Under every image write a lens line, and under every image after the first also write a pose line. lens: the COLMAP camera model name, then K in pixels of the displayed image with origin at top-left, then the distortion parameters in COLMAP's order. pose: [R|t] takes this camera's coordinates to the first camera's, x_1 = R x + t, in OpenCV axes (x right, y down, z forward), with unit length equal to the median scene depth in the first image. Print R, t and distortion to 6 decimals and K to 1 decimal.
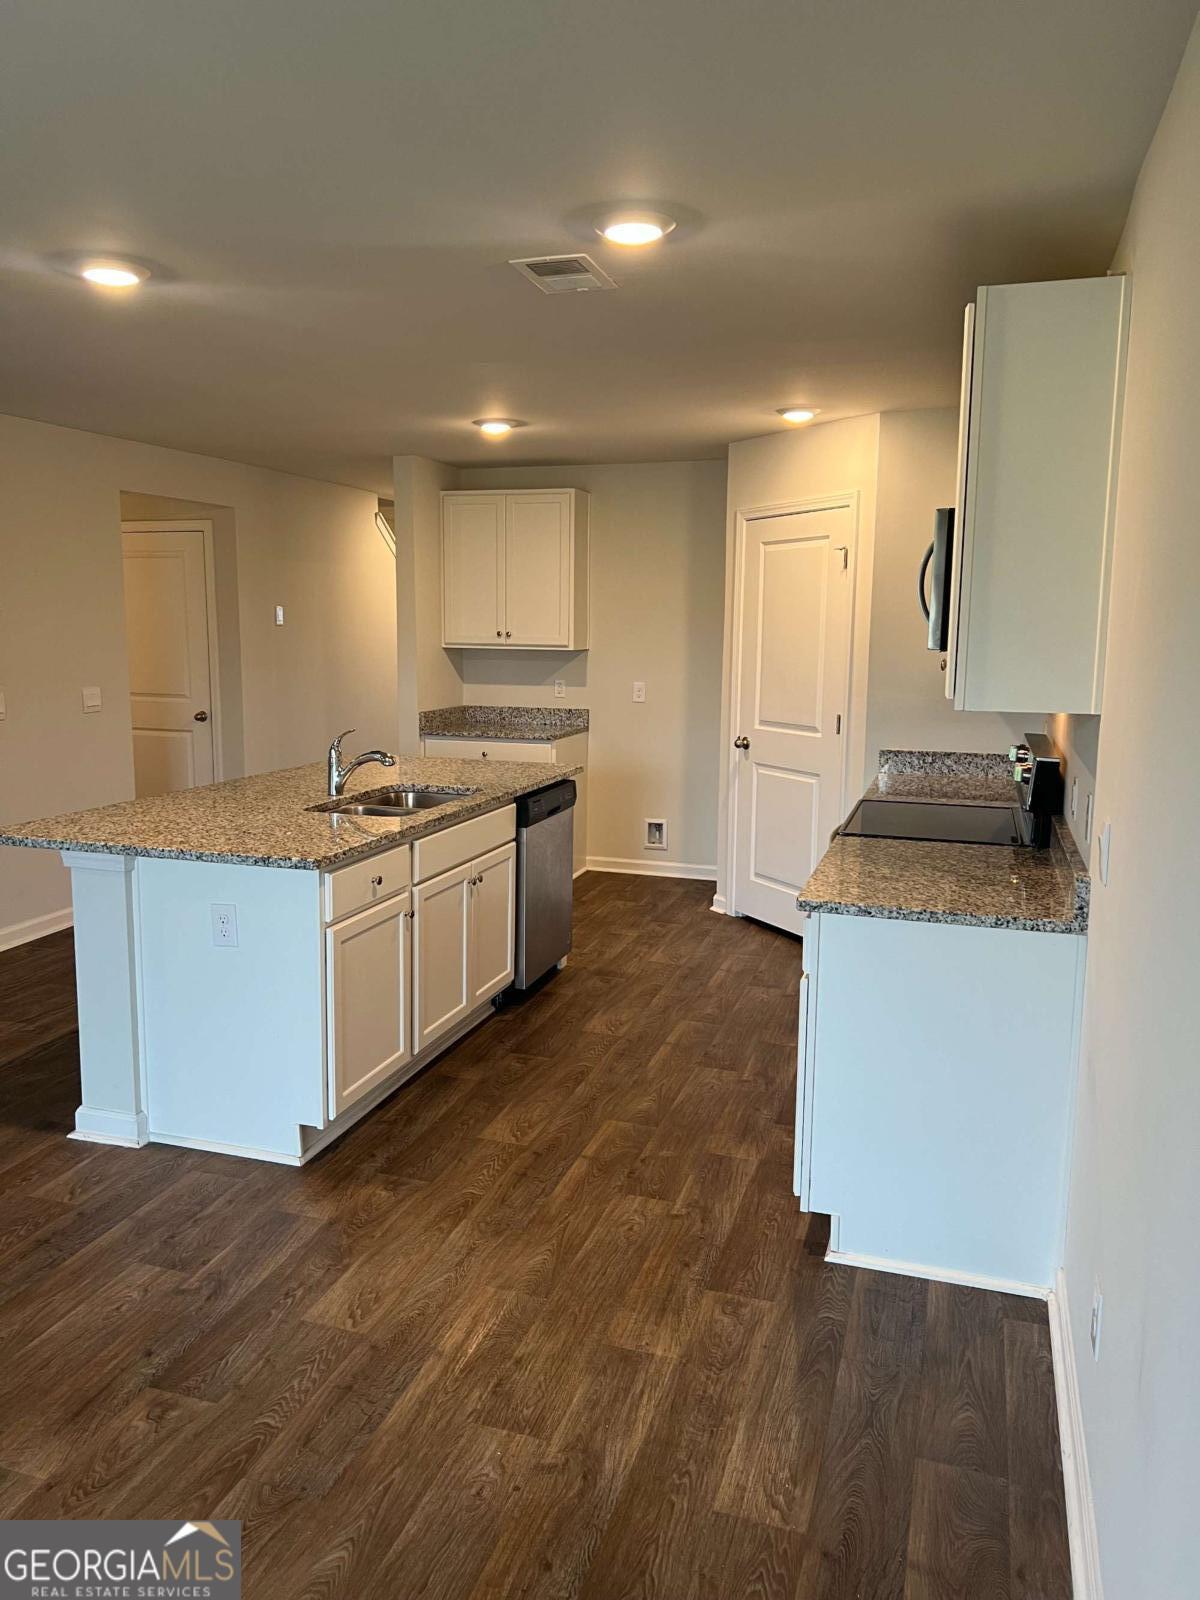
lens RADIAL K [[1180.4, 0, 605.7], [0, 1180.4, 818.4], [0, 0, 1]] dist [0.038827, -0.003910]
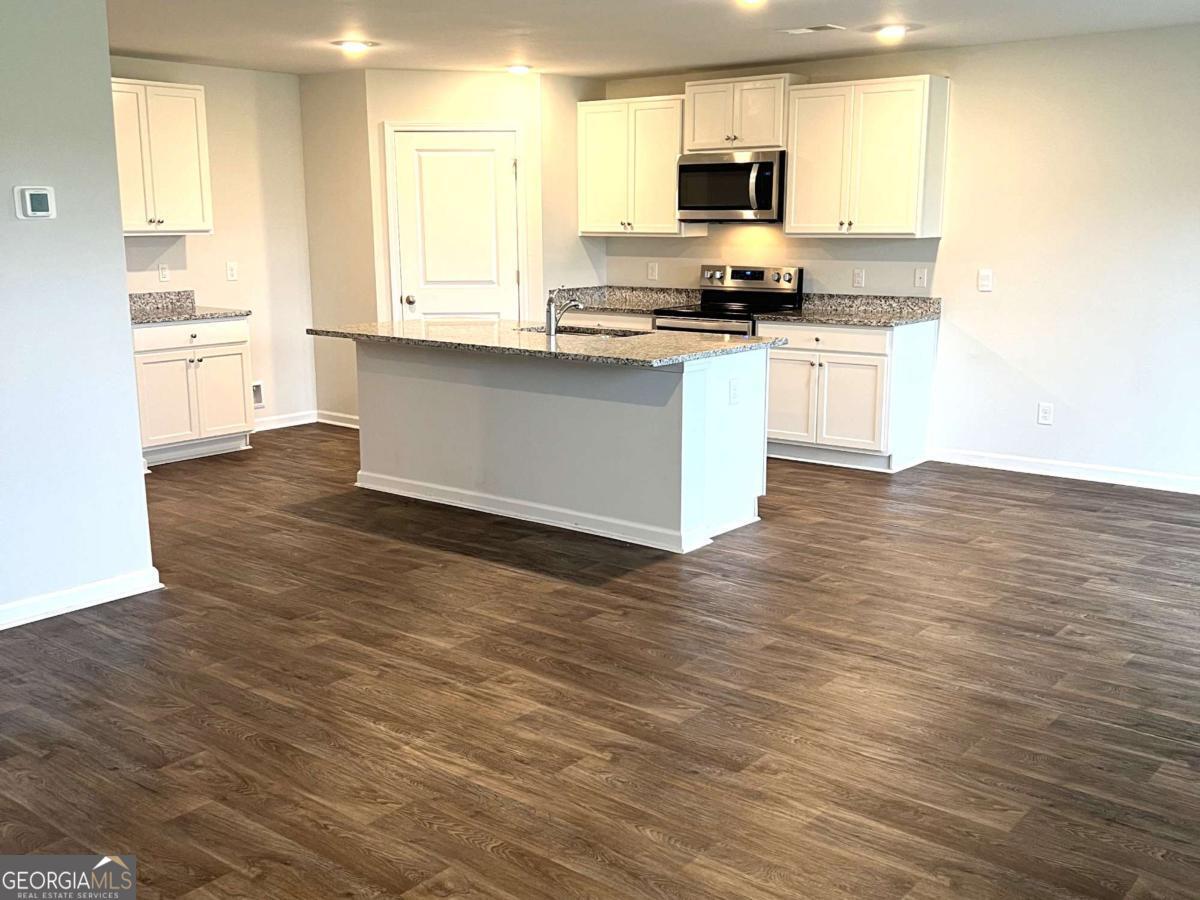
lens RADIAL K [[1181.1, 0, 596.6], [0, 1181.1, 456.6], [0, 0, 1]] dist [0.159682, -0.440235]
pose [[0.363736, -0.196120, 0.910622, -1.074350], [0.158976, 0.976313, 0.146767, -0.054221], [-0.917836, 0.091382, 0.386298, 0.298306]]
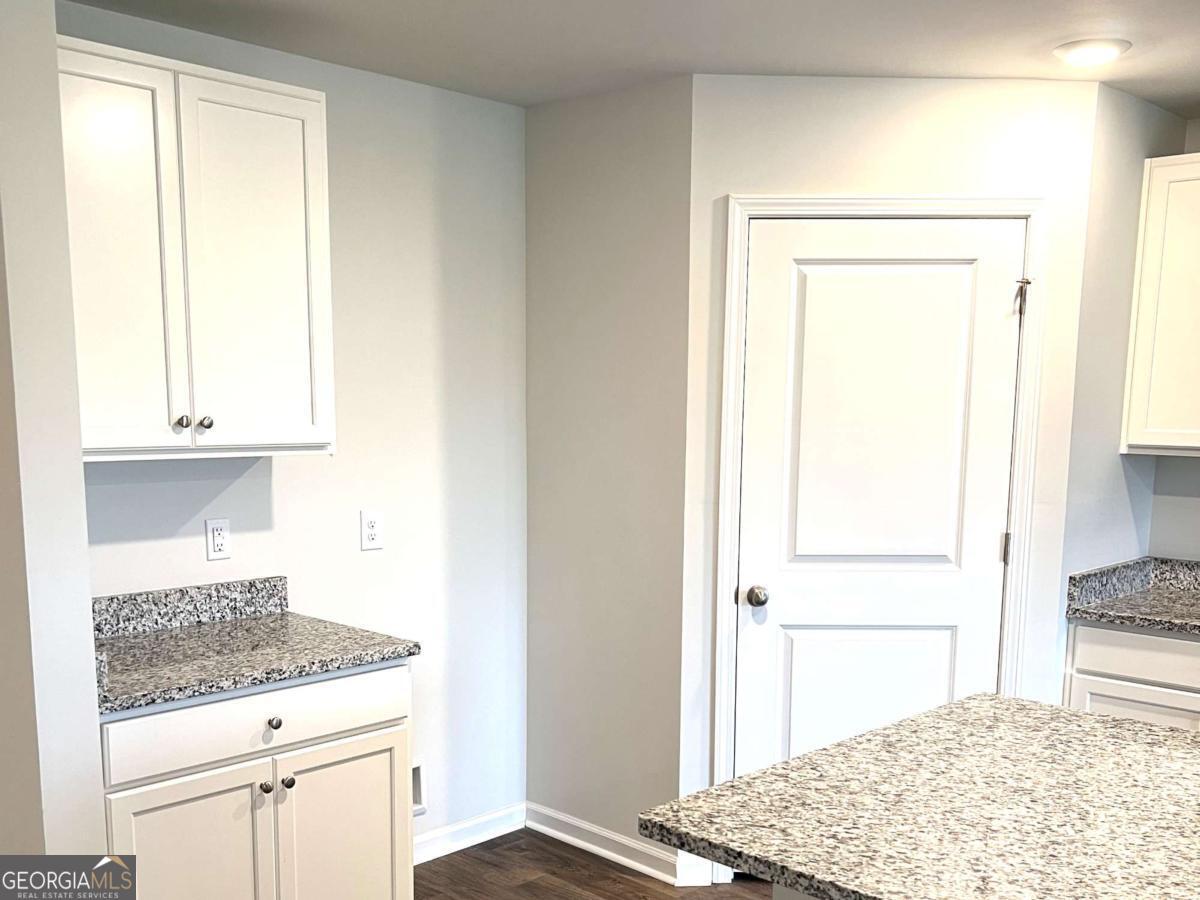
lens RADIAL K [[1217.6, 0, 601.2], [0, 1217.6, 586.8], [0, 0, 1]] dist [0.082274, -0.094757]
pose [[0.447253, -0.147996, 0.882078, -0.460385], [0.141058, 0.985545, 0.093833, -0.137500], [-0.883214, 0.082457, 0.461664, 0.786110]]
